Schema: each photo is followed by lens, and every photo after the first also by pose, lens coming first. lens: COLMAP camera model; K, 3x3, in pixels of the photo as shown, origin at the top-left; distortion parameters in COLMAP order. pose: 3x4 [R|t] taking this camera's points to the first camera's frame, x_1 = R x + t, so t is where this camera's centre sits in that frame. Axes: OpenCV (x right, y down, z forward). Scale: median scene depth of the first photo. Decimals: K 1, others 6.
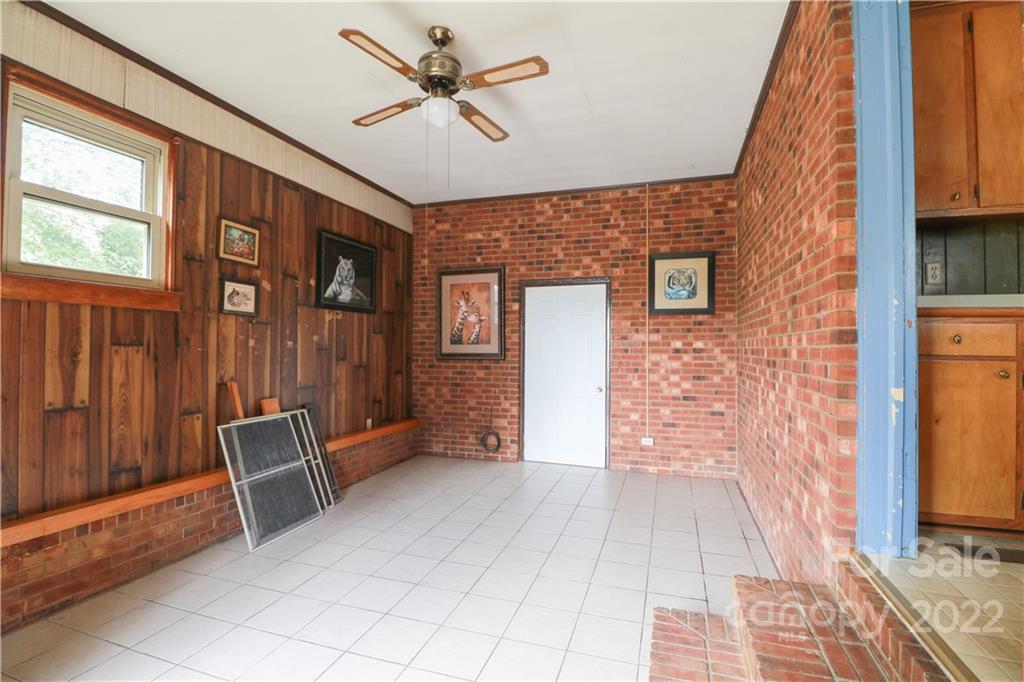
lens RADIAL K [[475.8, 0, 516.9], [0, 475.8, 339.7], [0, 0, 1]] dist [-0.000404, -0.002123]
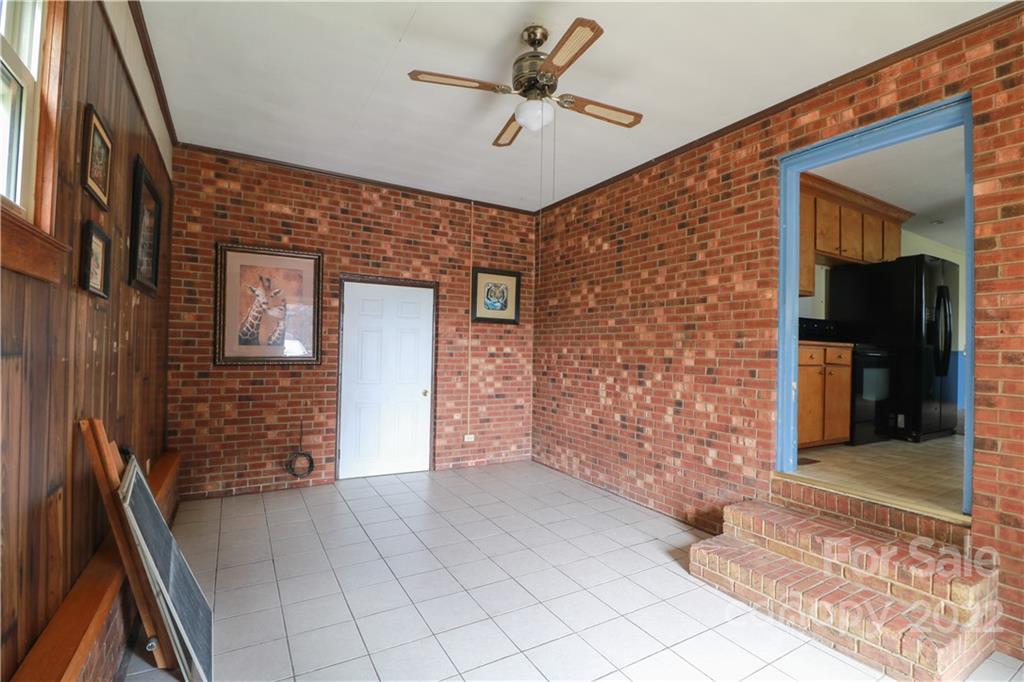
lens RADIAL K [[475.8, 0, 516.7], [0, 475.8, 339.8], [0, 0, 1]] dist [-0.000404, -0.002123]
pose [[0.658434, 0.023941, 0.752258, -0.443792], [-0.029863, 0.999538, -0.005673, -0.007615], [-0.752046, -0.018729, 0.658844, 0.188307]]
